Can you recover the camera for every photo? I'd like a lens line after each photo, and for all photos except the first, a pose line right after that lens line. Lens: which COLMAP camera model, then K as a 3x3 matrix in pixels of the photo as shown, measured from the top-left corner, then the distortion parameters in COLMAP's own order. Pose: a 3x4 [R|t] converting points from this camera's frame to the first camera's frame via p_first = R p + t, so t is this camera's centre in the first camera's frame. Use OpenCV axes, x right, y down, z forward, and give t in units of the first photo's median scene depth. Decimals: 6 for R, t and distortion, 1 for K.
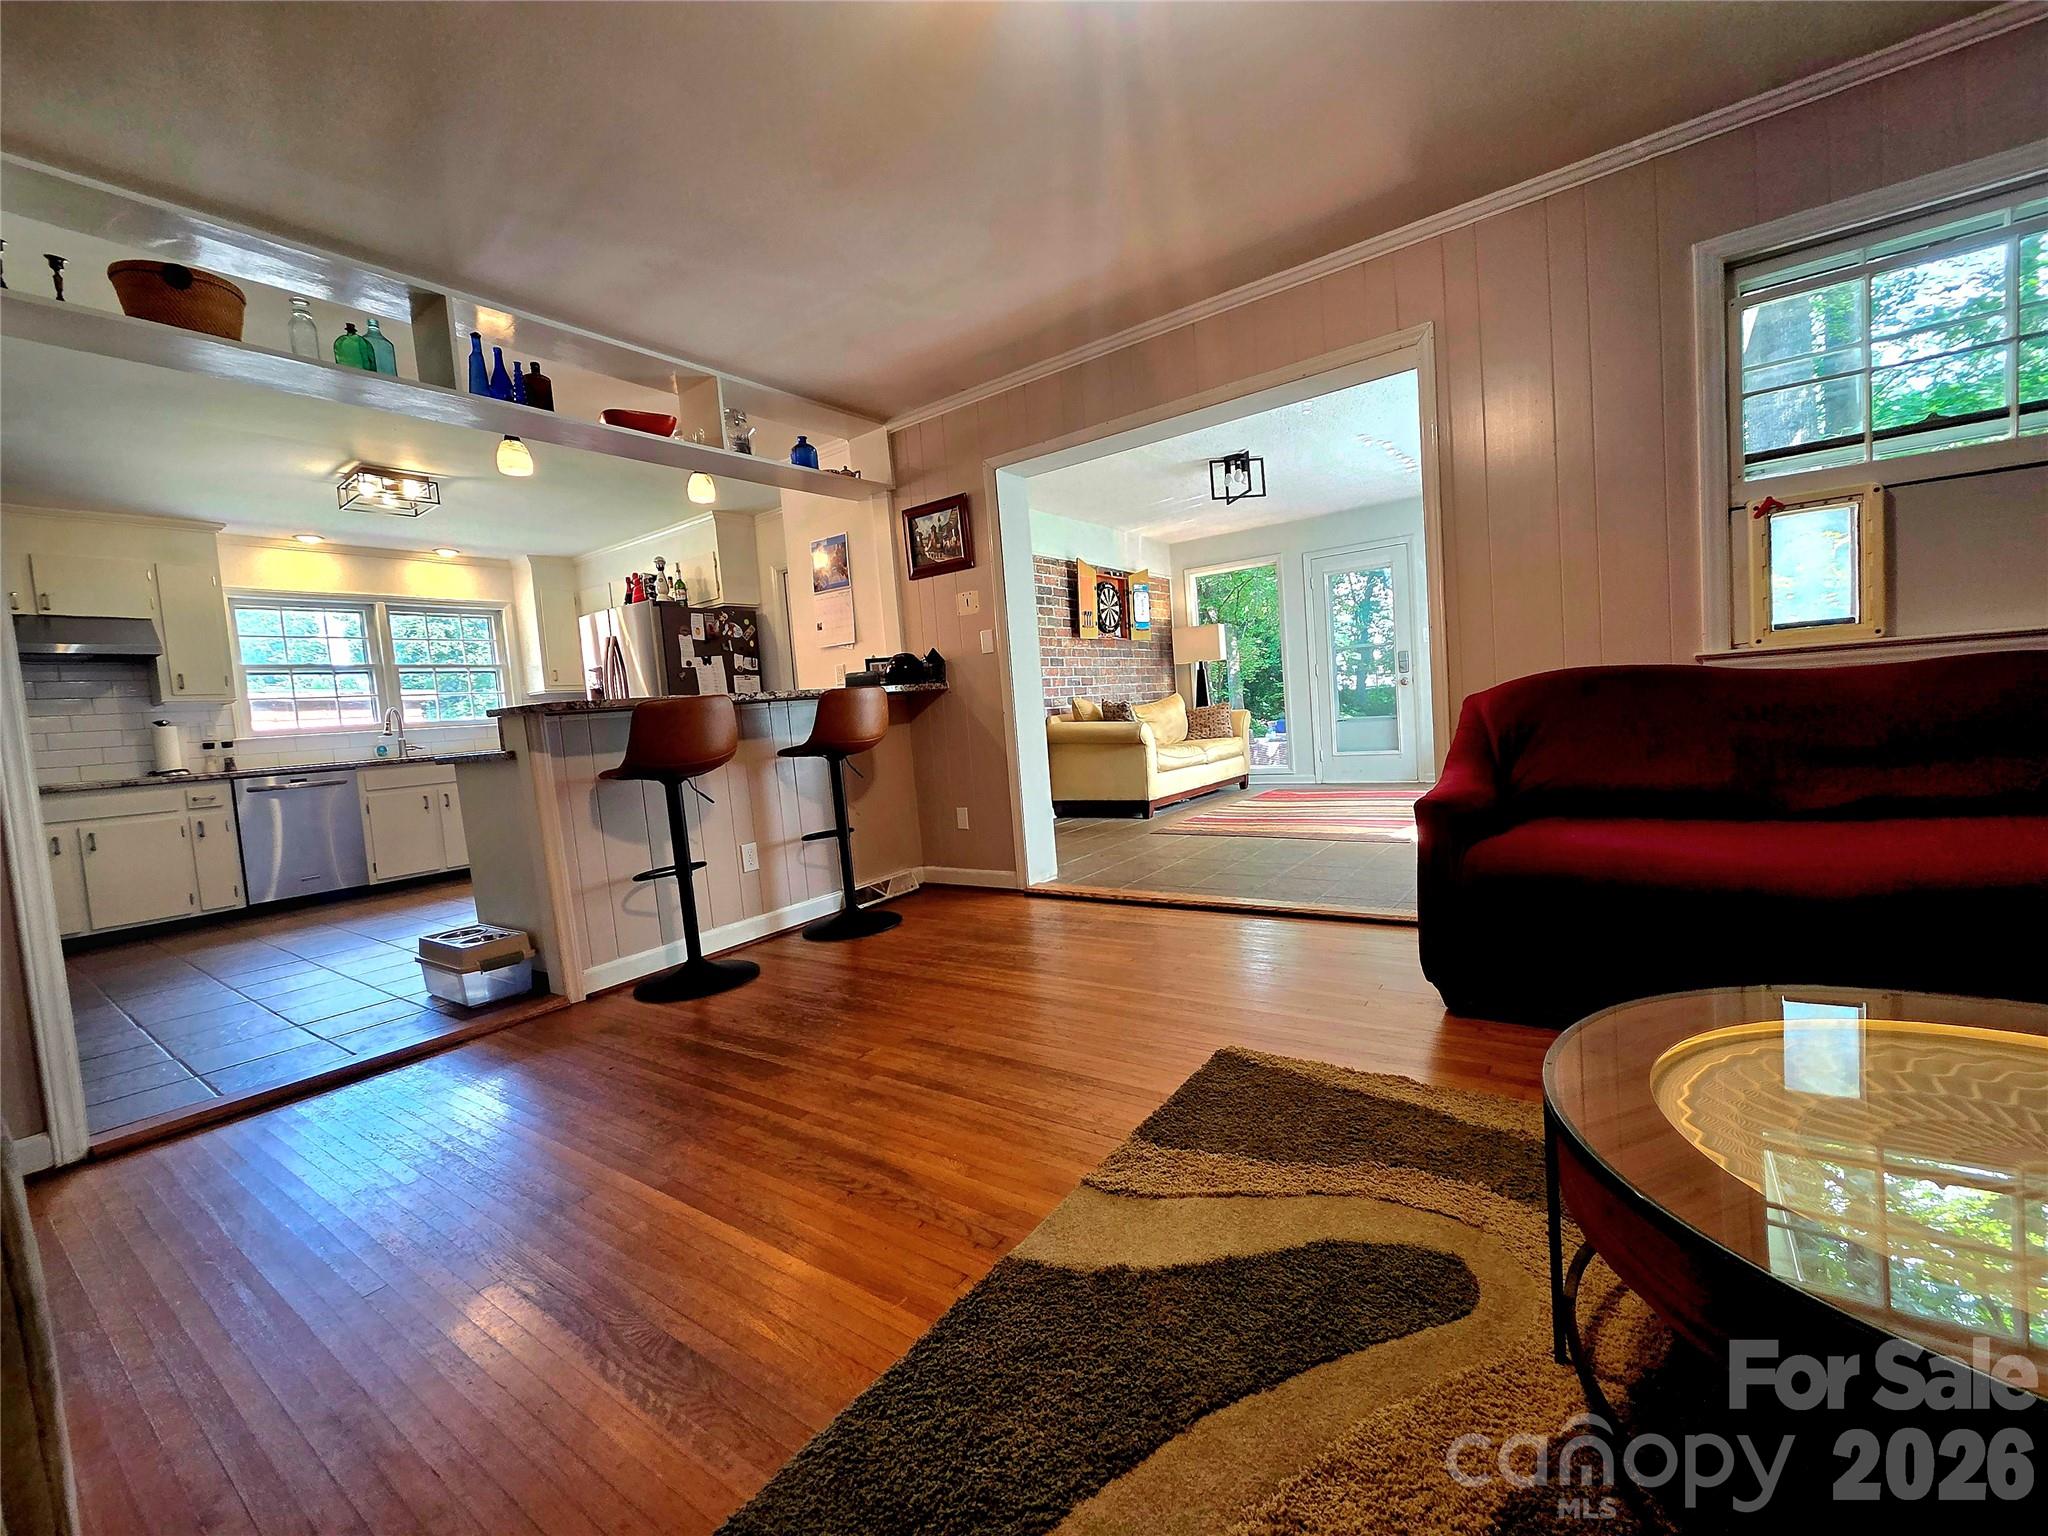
lens RADIAL K [[835.1, 0, 1020.0], [0, 835.1, 773.1], [0, 0, 1]] dist [0.002368, -0.000028]
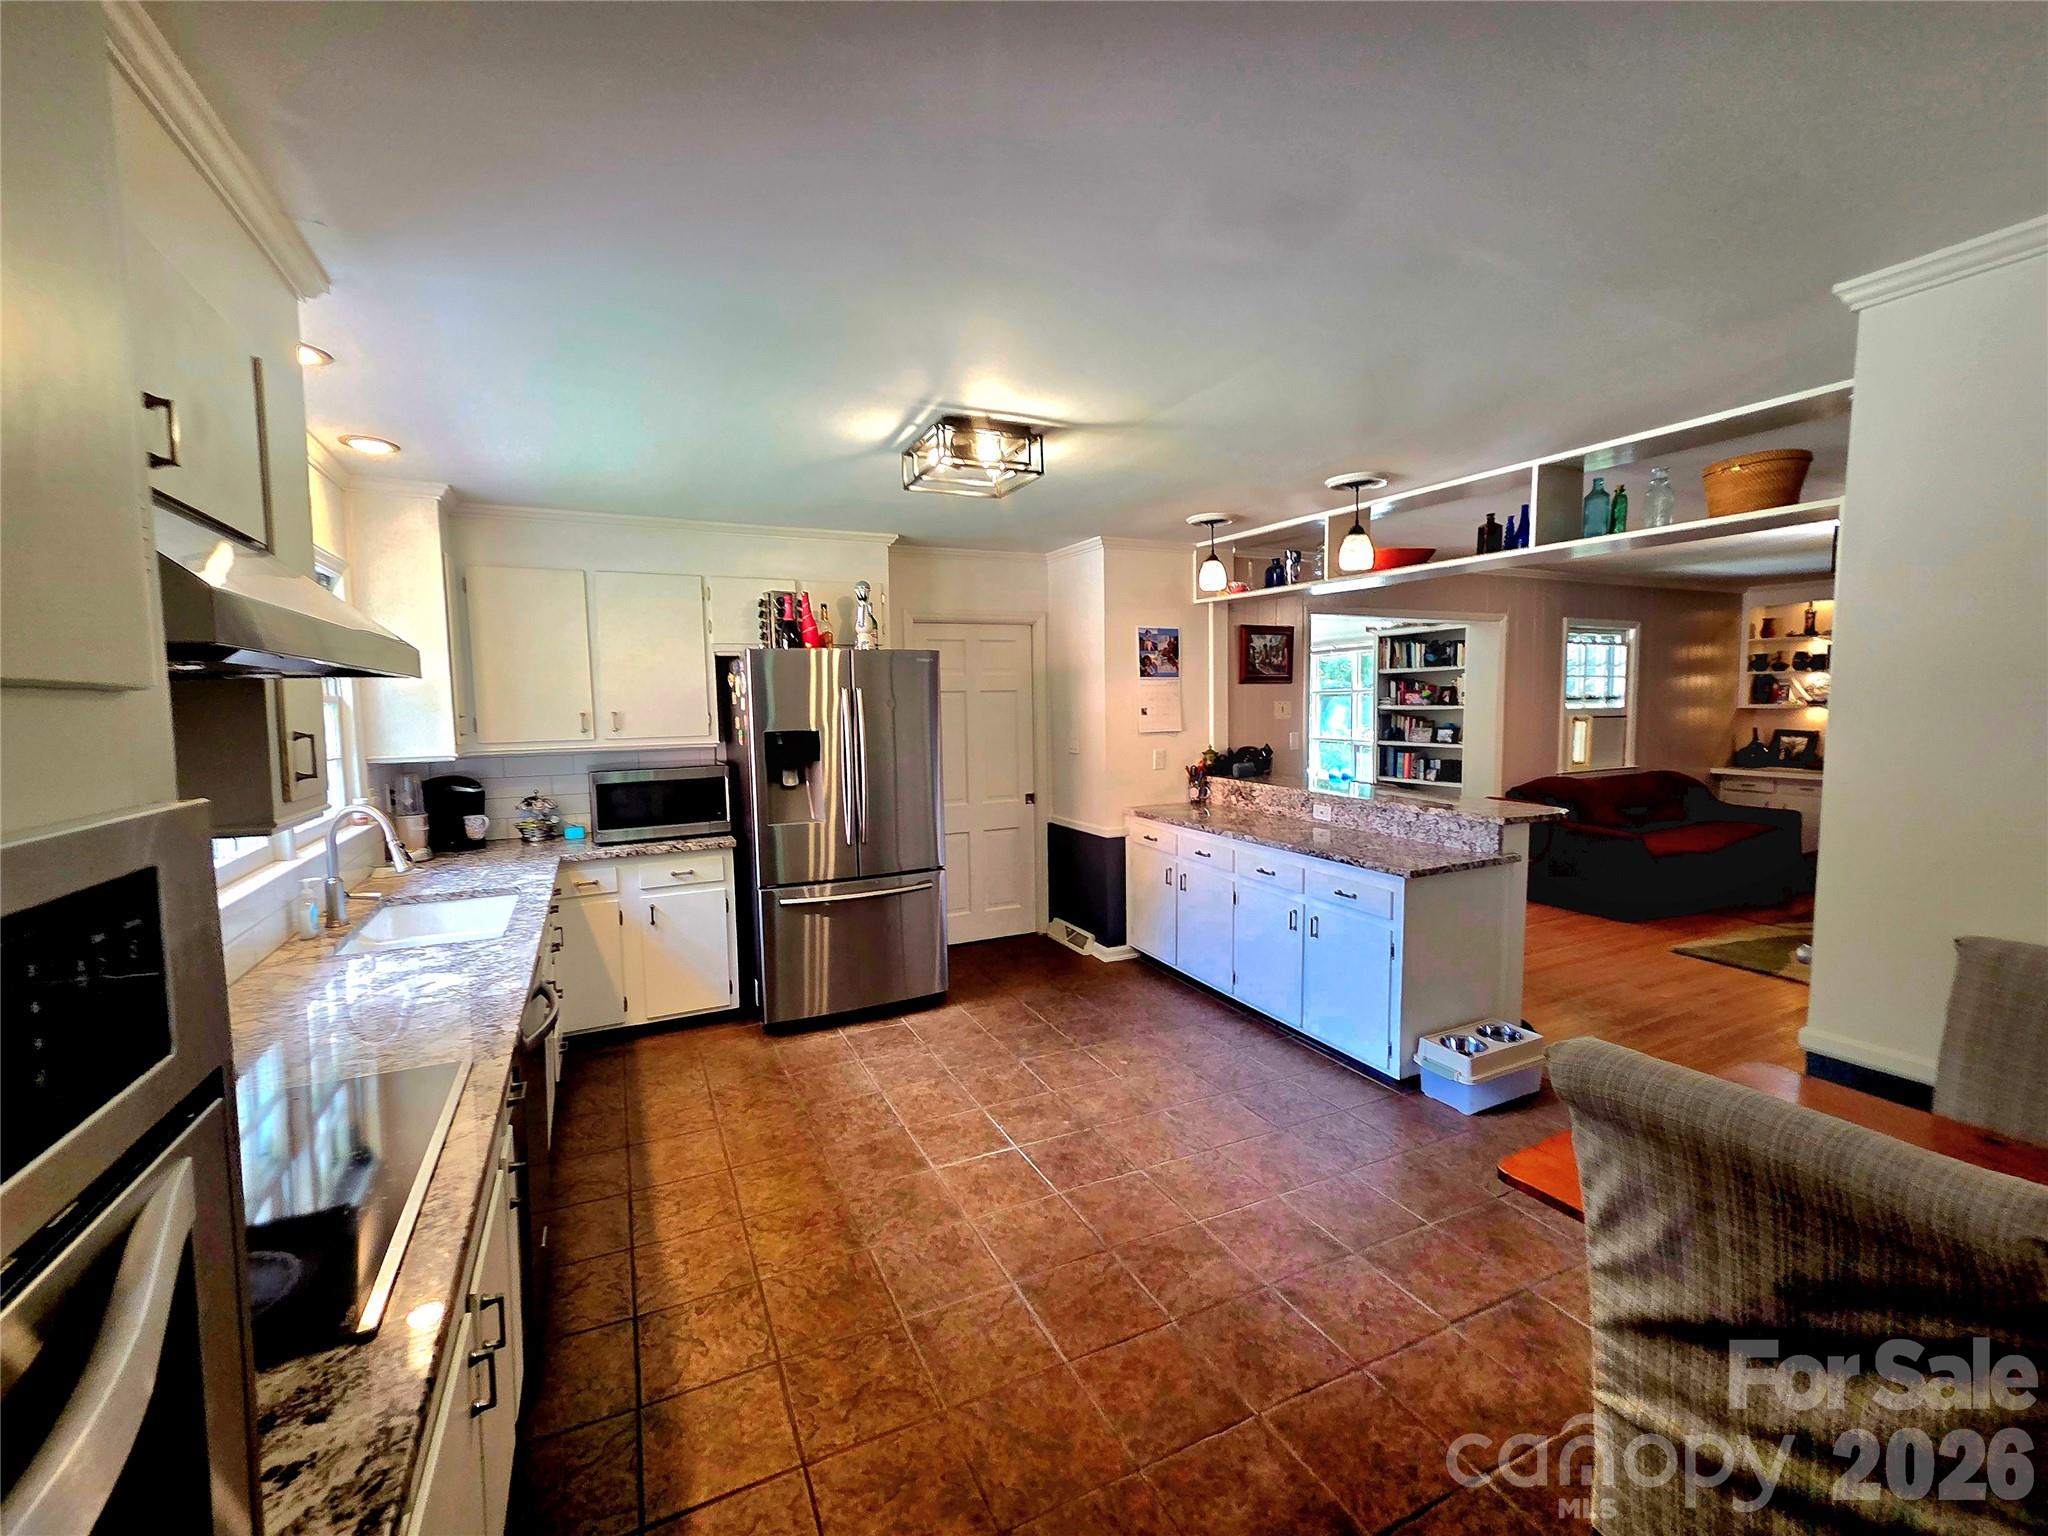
lens RADIAL K [[835.1, 0, 1015.5], [0, 835.1, 773.7], [0, 0, 1]] dist [0.002368, -0.000028]
pose [[0.468188, -0.009178, 0.883581, -1.346004], [0.045139, 0.998889, -0.013543, -0.104858], [-0.882475, 0.046225, 0.468082, 0.749247]]
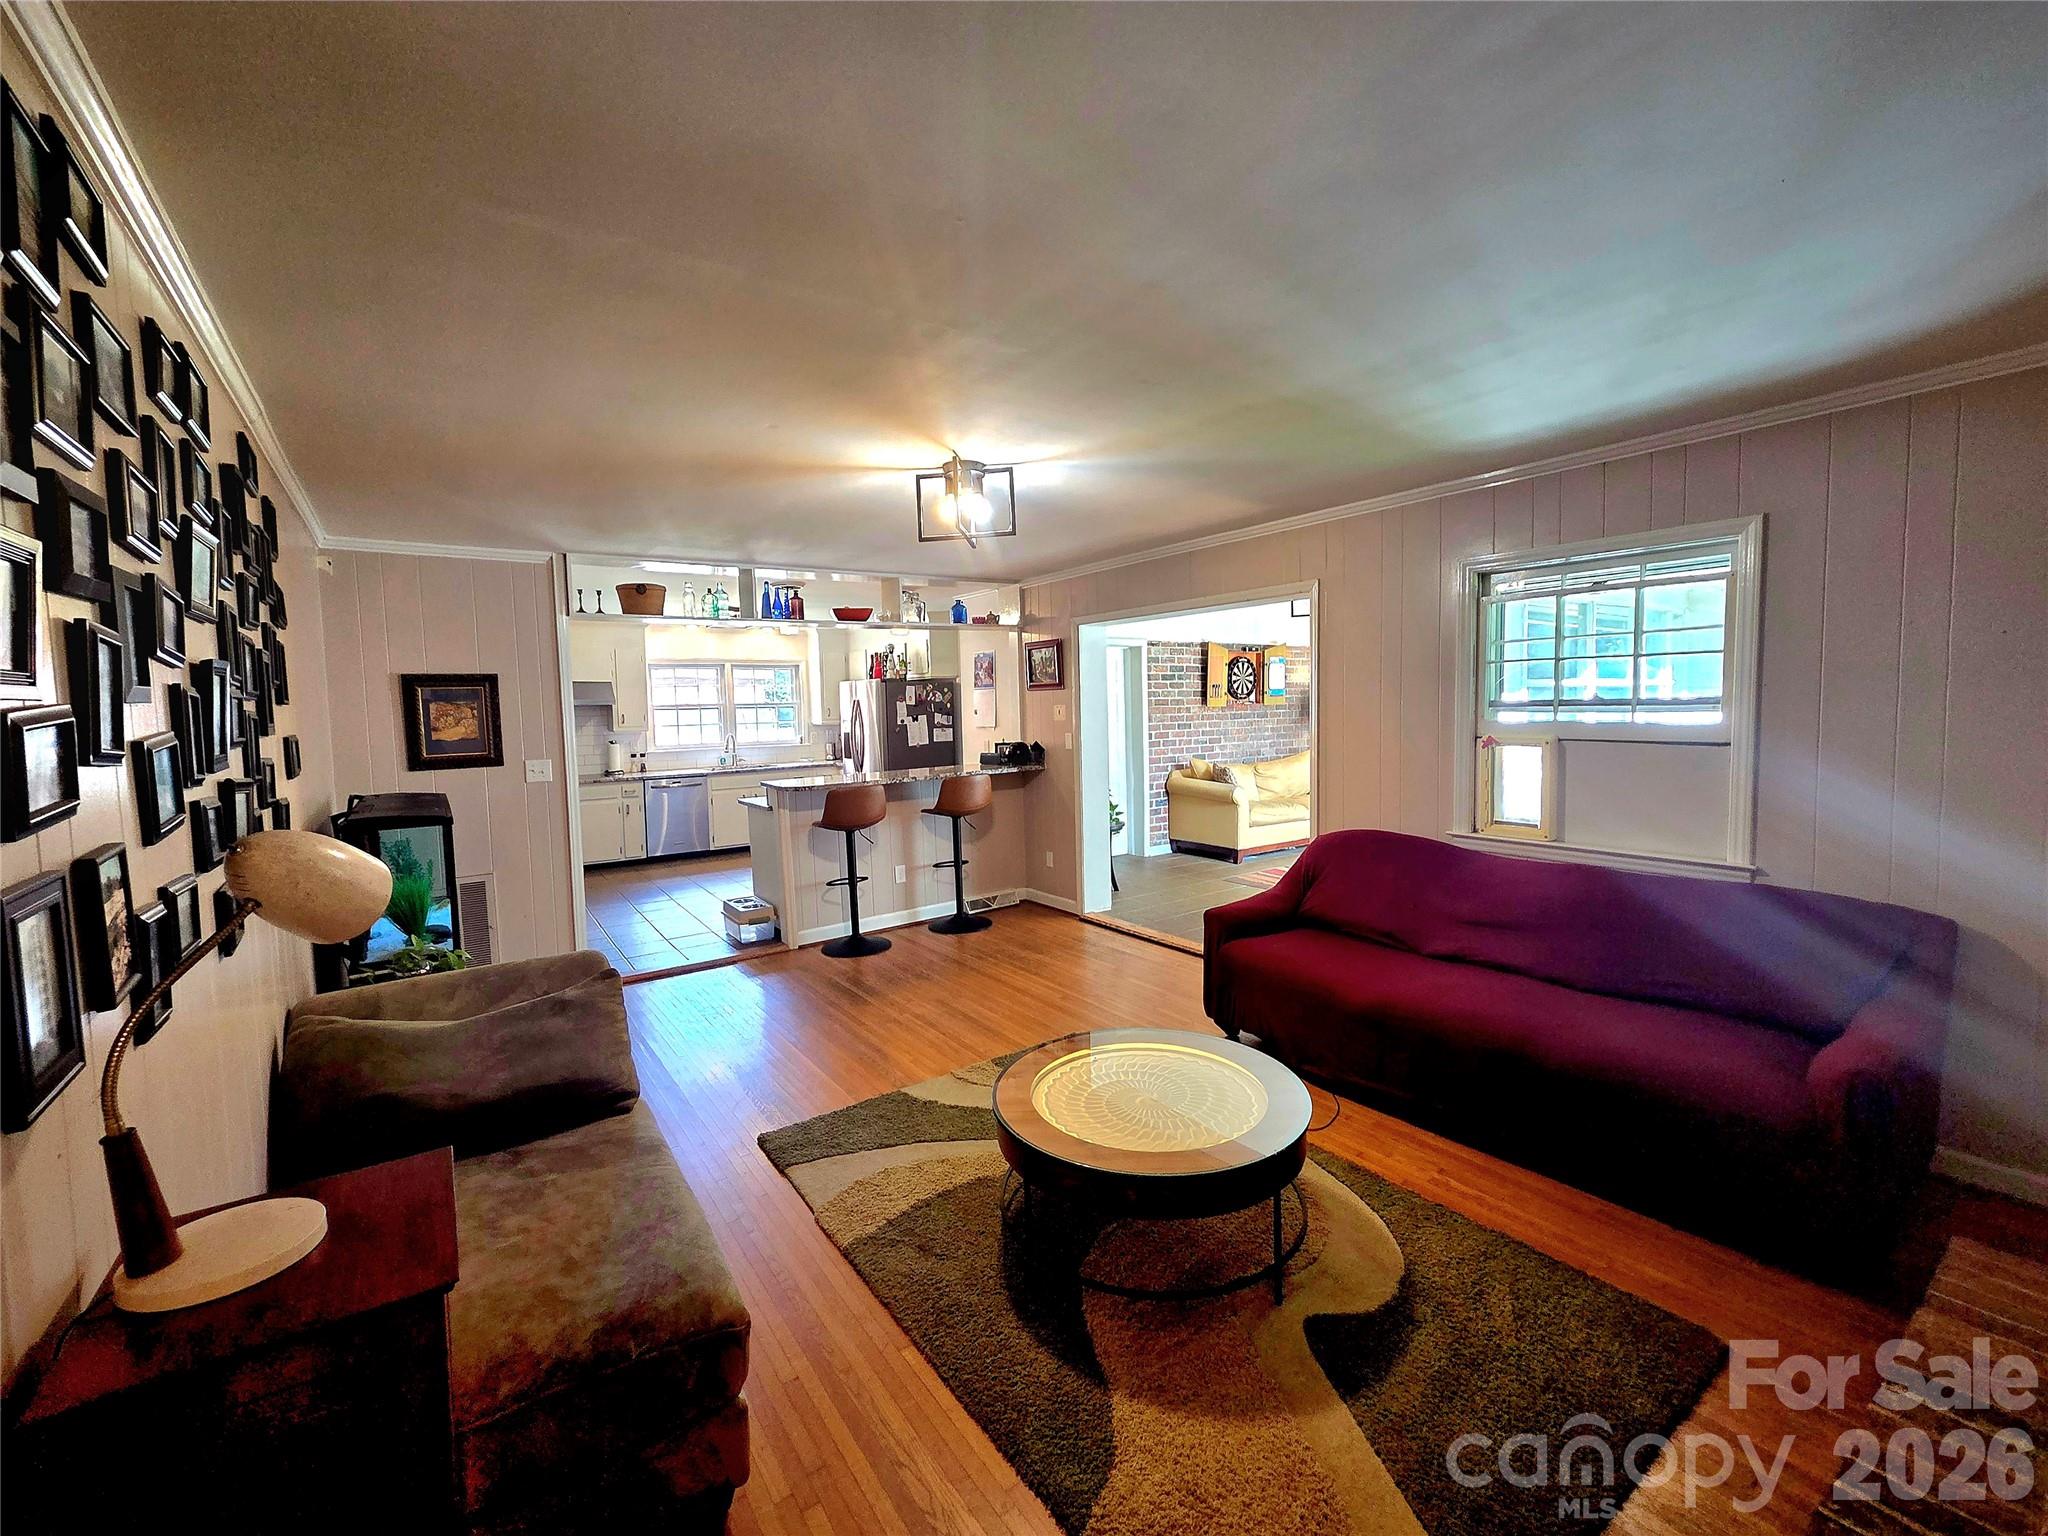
lens RADIAL K [[835.1, 0, 1009.0], [0, 835.1, 769.1], [0, 0, 1]] dist [0.002368, -0.000028]
pose [[0.940789, 0.078879, -0.329689, 0.330550], [-0.071711, 0.996850, 0.033867, -0.145667], [0.331322, -0.008219, 0.943482, -0.378282]]
